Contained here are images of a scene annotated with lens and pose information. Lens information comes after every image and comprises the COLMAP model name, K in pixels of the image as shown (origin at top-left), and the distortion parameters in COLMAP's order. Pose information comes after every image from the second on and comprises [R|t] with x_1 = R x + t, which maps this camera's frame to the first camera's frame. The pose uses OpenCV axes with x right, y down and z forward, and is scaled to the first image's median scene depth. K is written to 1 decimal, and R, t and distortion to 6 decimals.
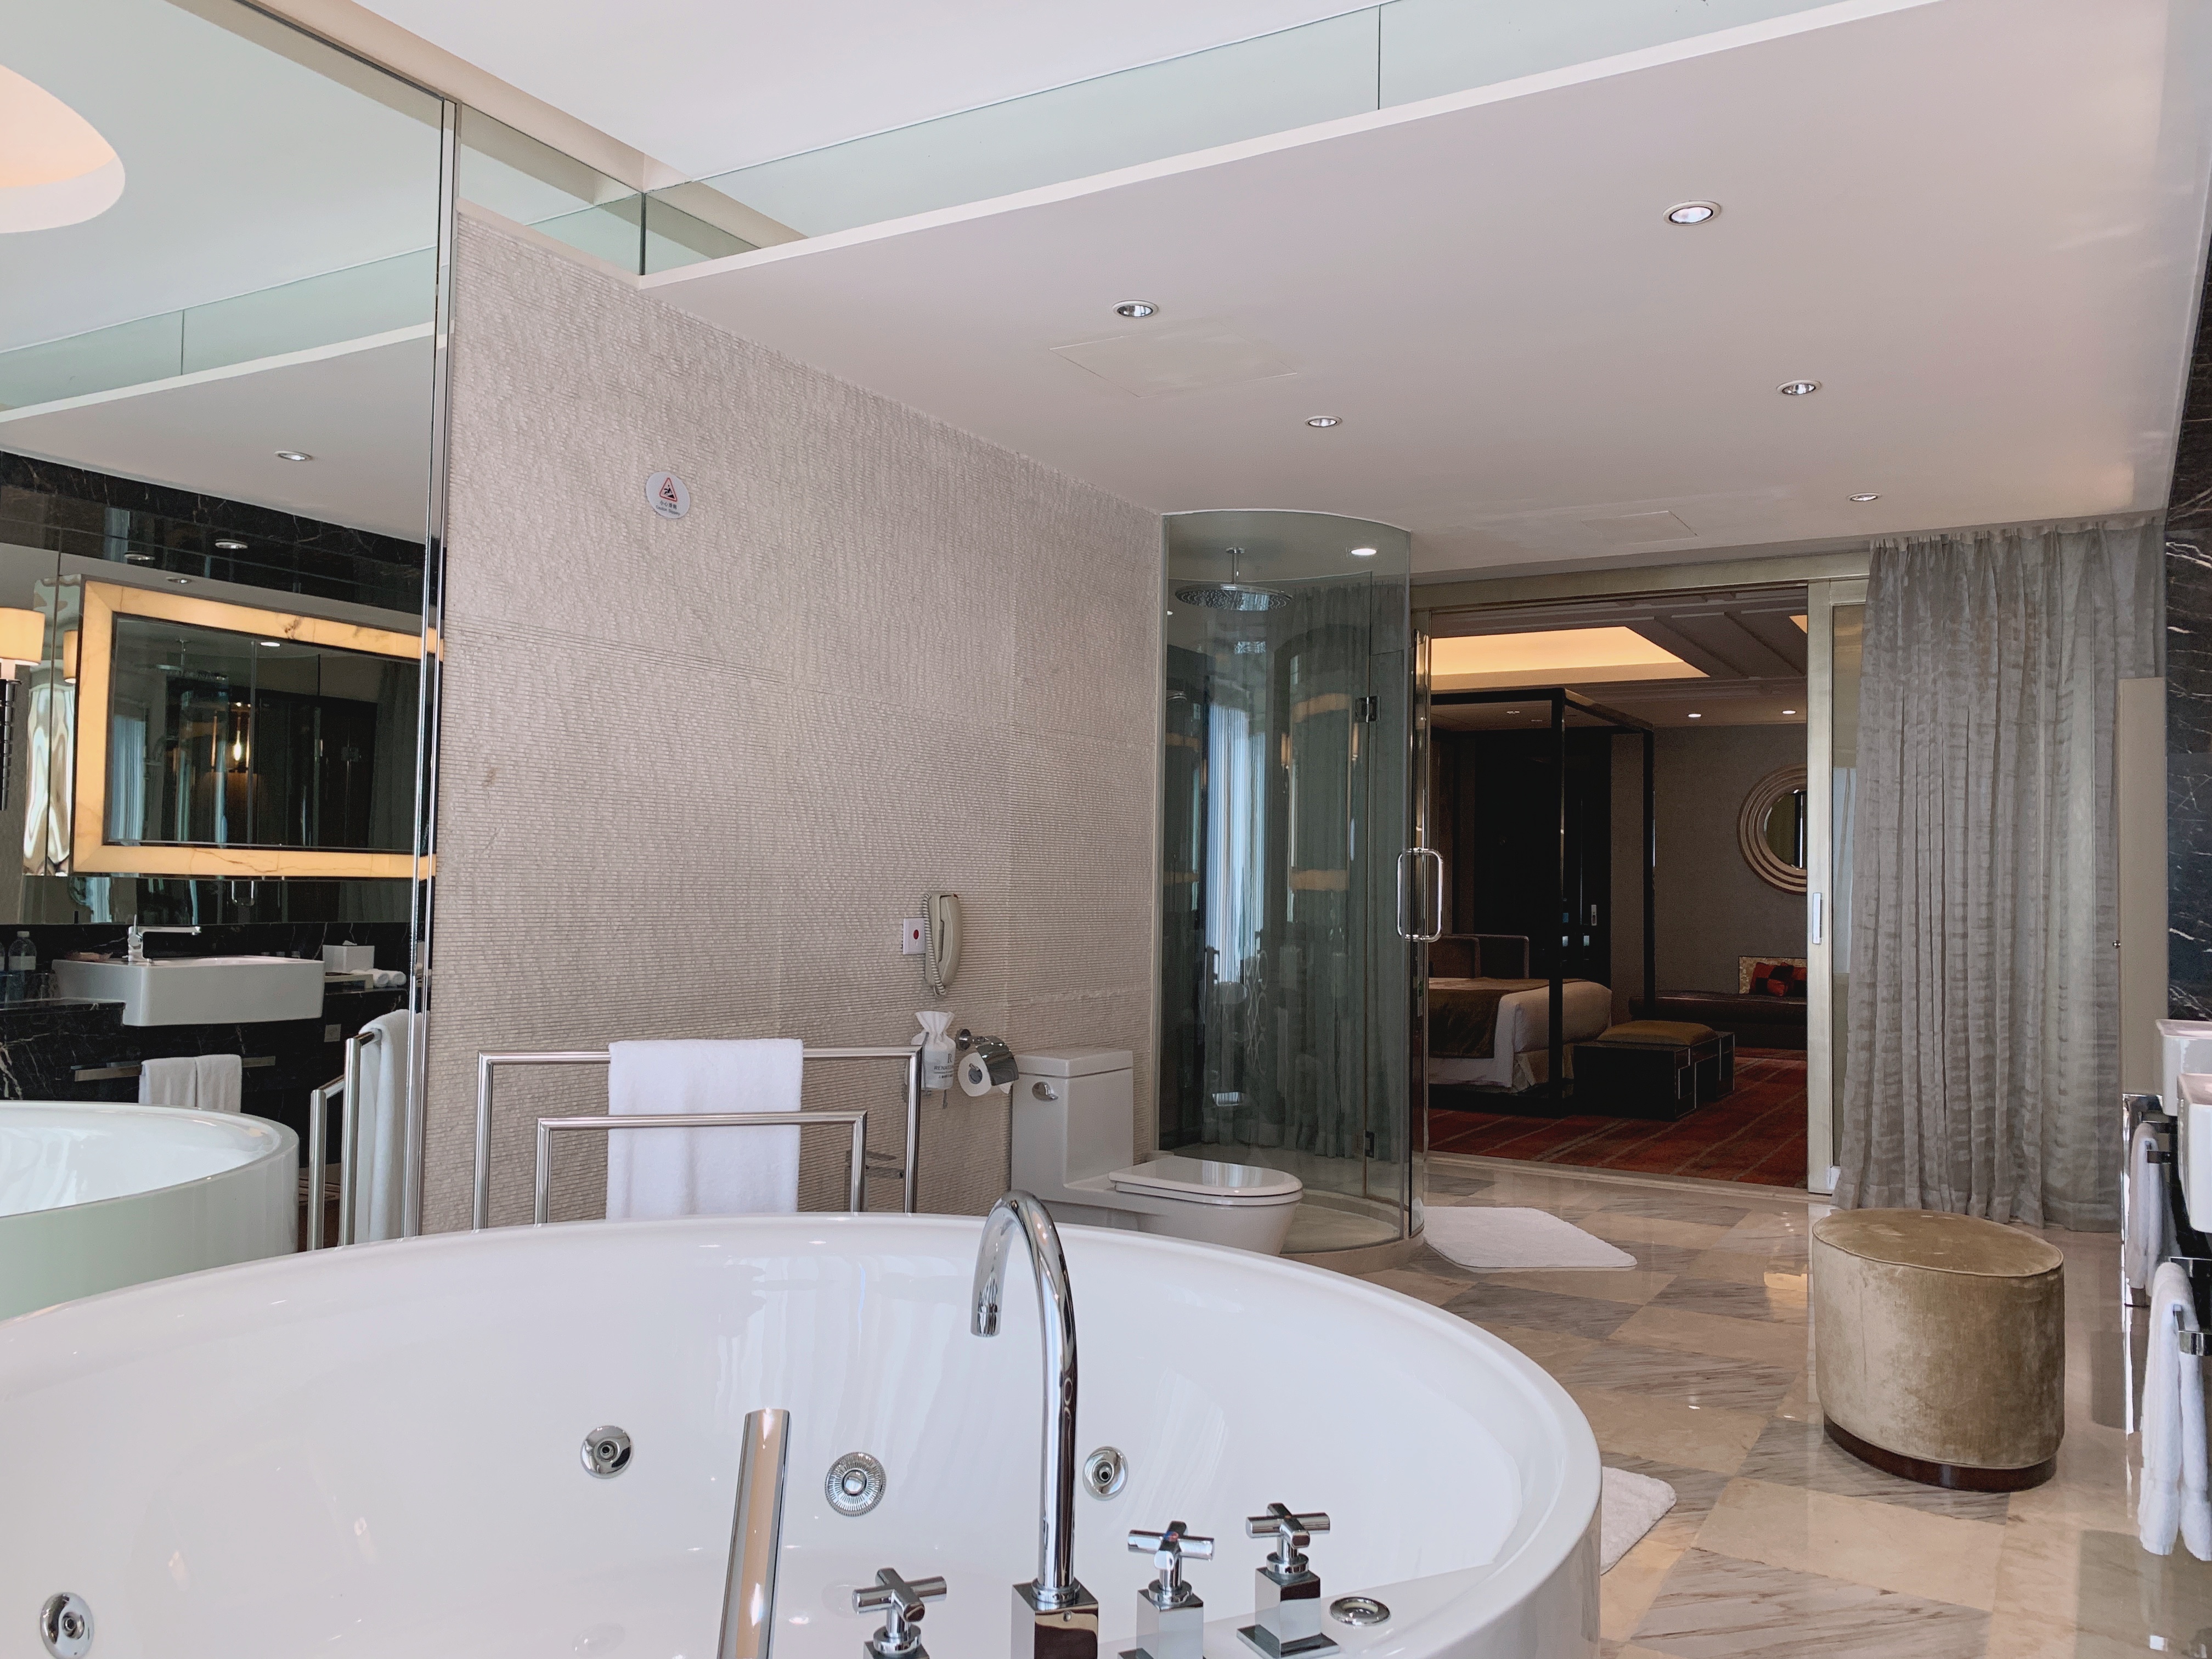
lens RADIAL K [[1682.2, 0, 1100.2], [0, 1682.2, 833.7], [0, 0, 1]] dist [0.002919, 0.000164]
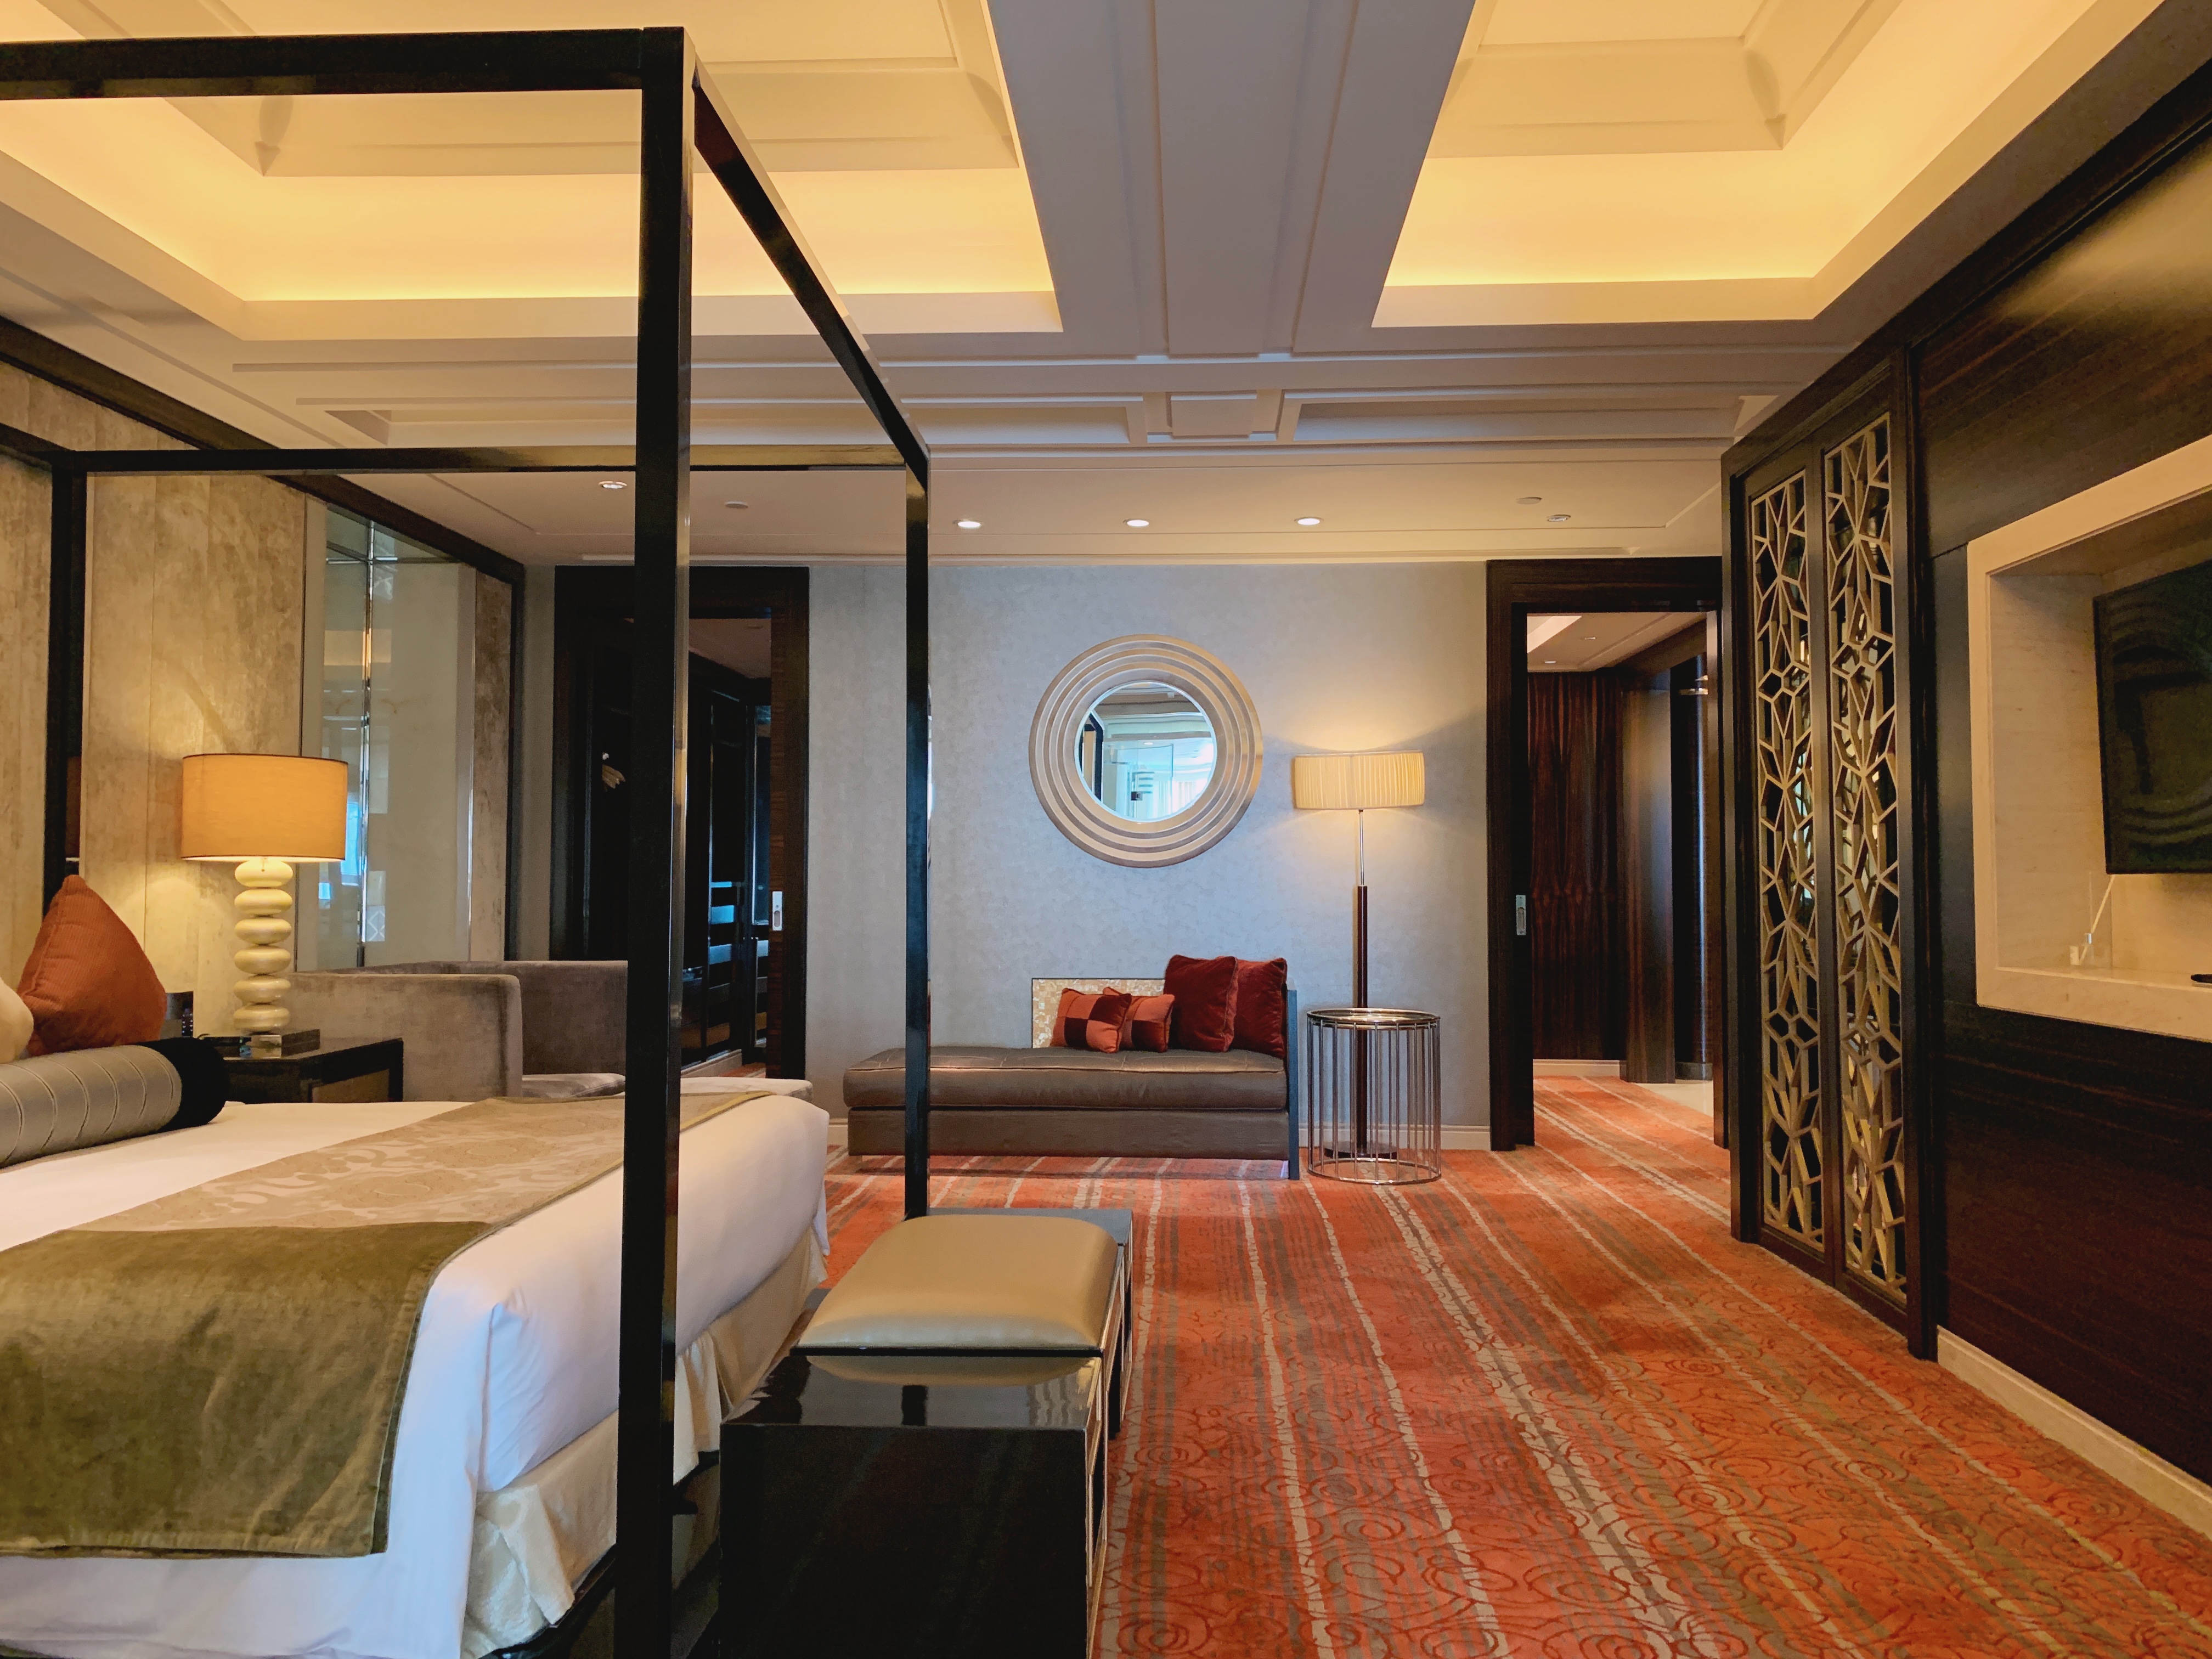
lens RADIAL K [[1682.2, 0, 1104.7], [0, 1682.2, 822.6], [0, 0, 1]] dist [0.002919, 0.000164]
pose [[0.886650, 0.002085, 0.462436, 0.145837], [-0.005606, 0.999965, 0.006239, 0.017913], [-0.462407, -0.008124, 0.886631, 0.502971]]
